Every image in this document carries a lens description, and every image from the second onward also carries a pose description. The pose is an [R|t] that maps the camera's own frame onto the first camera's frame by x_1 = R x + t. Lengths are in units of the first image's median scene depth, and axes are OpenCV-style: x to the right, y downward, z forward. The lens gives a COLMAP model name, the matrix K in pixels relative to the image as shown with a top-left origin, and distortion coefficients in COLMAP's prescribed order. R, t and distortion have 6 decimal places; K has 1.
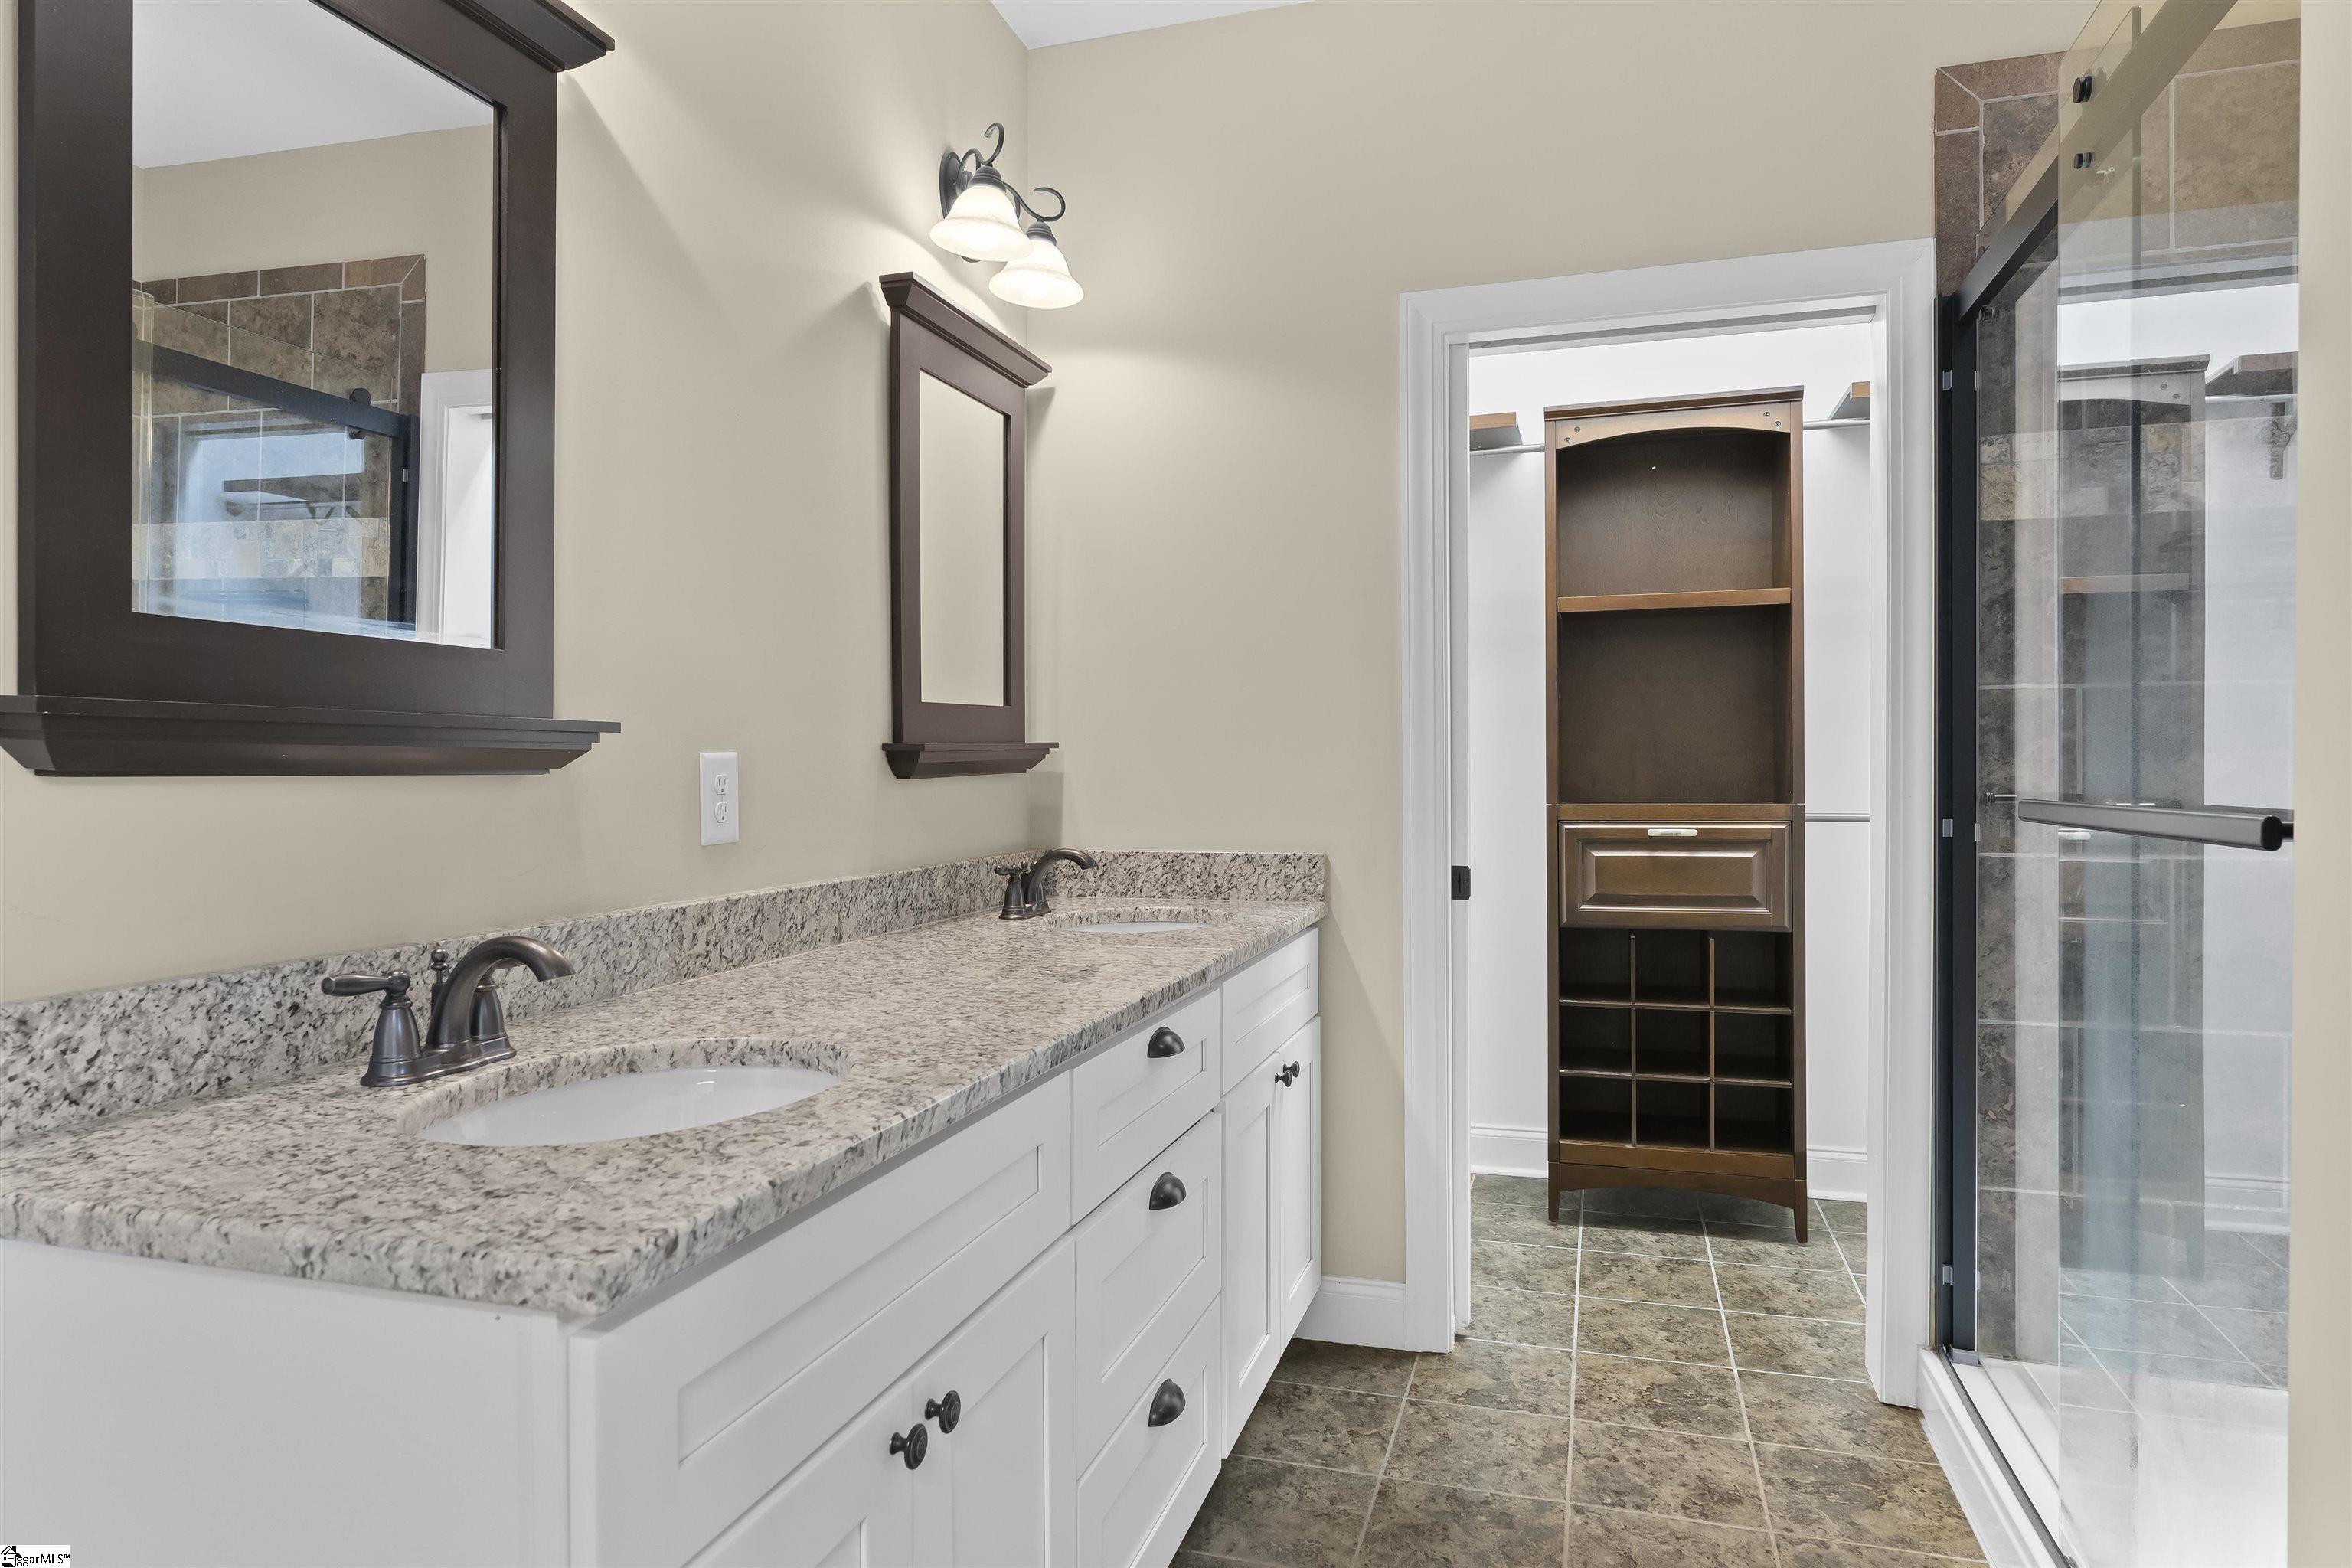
lens RADIAL K [[1386.9, 0, 1176.0], [0, 1386.9, 784.0], [0, 0, 1]] dist [-0.000818, -0.001036]
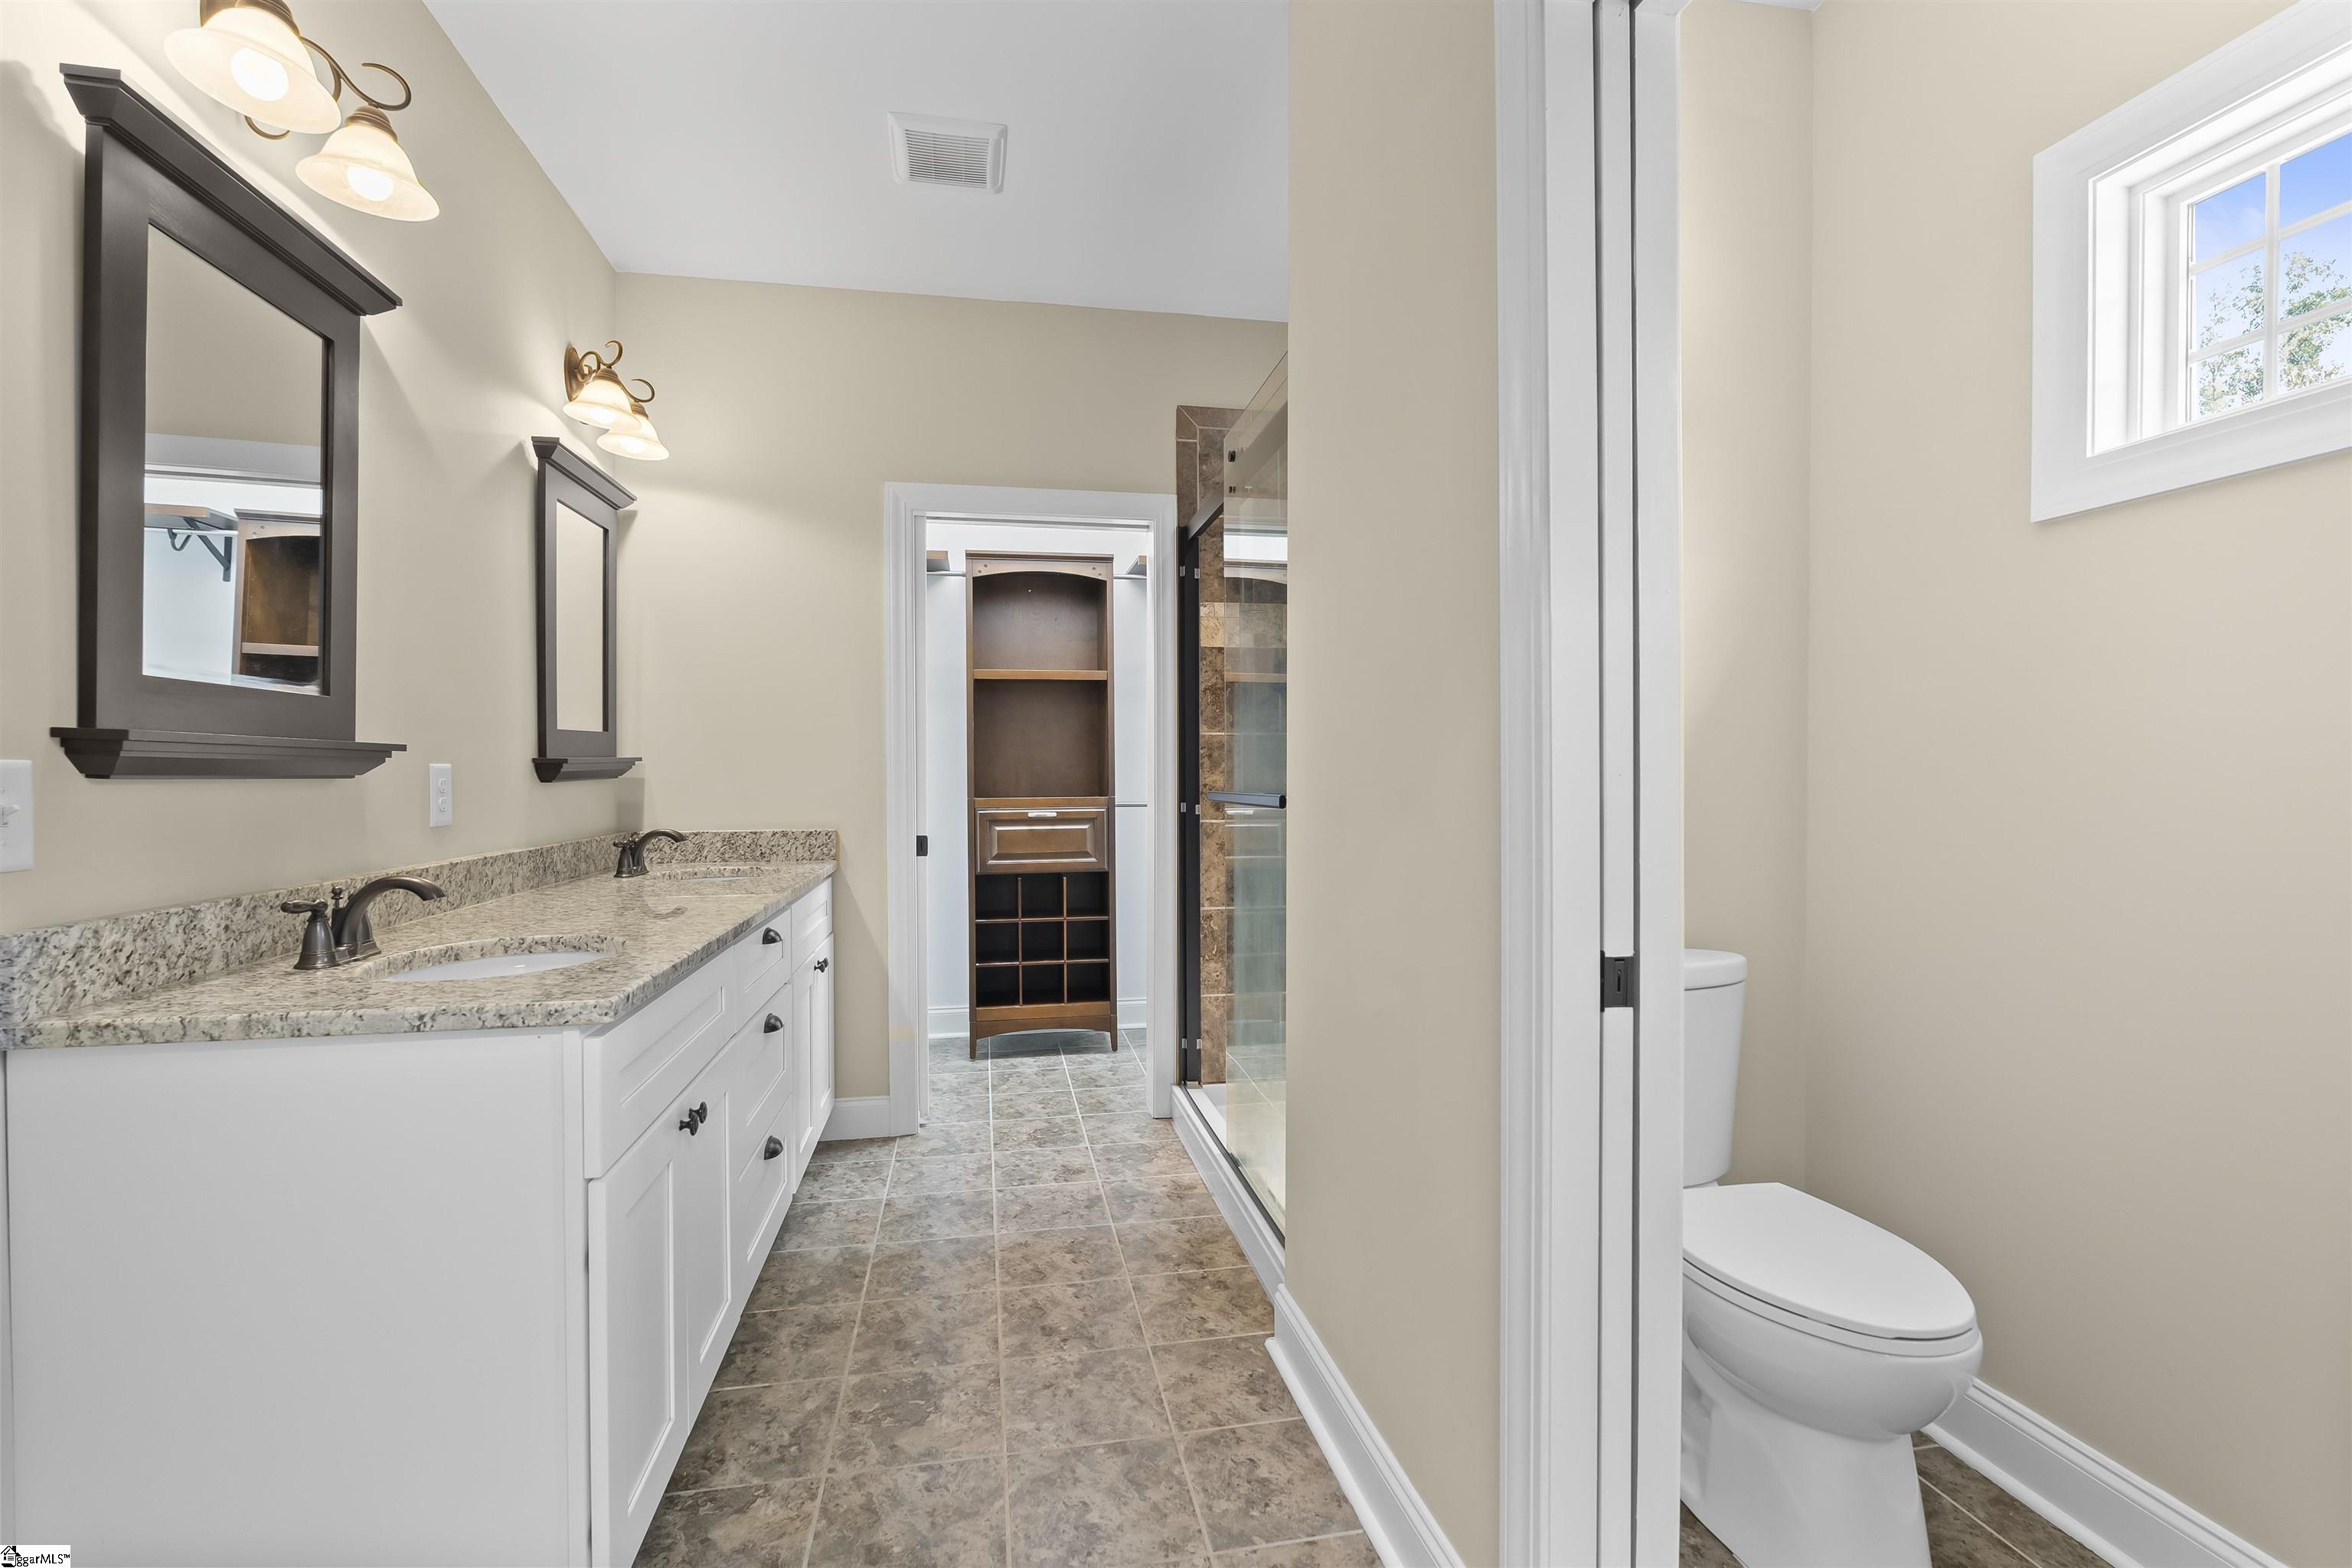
lens RADIAL K [[1067.2, 0, 1176.0], [0, 1067.2, 784.0], [0, 0, 1]] dist [0.001067, 0.000321]
pose [[0.886802, -0.002048, 0.462145, -0.126582], [0.003923, 0.999988, -0.003096, 0.004078], [-0.462133, 0.004558, 0.886799, -0.289552]]
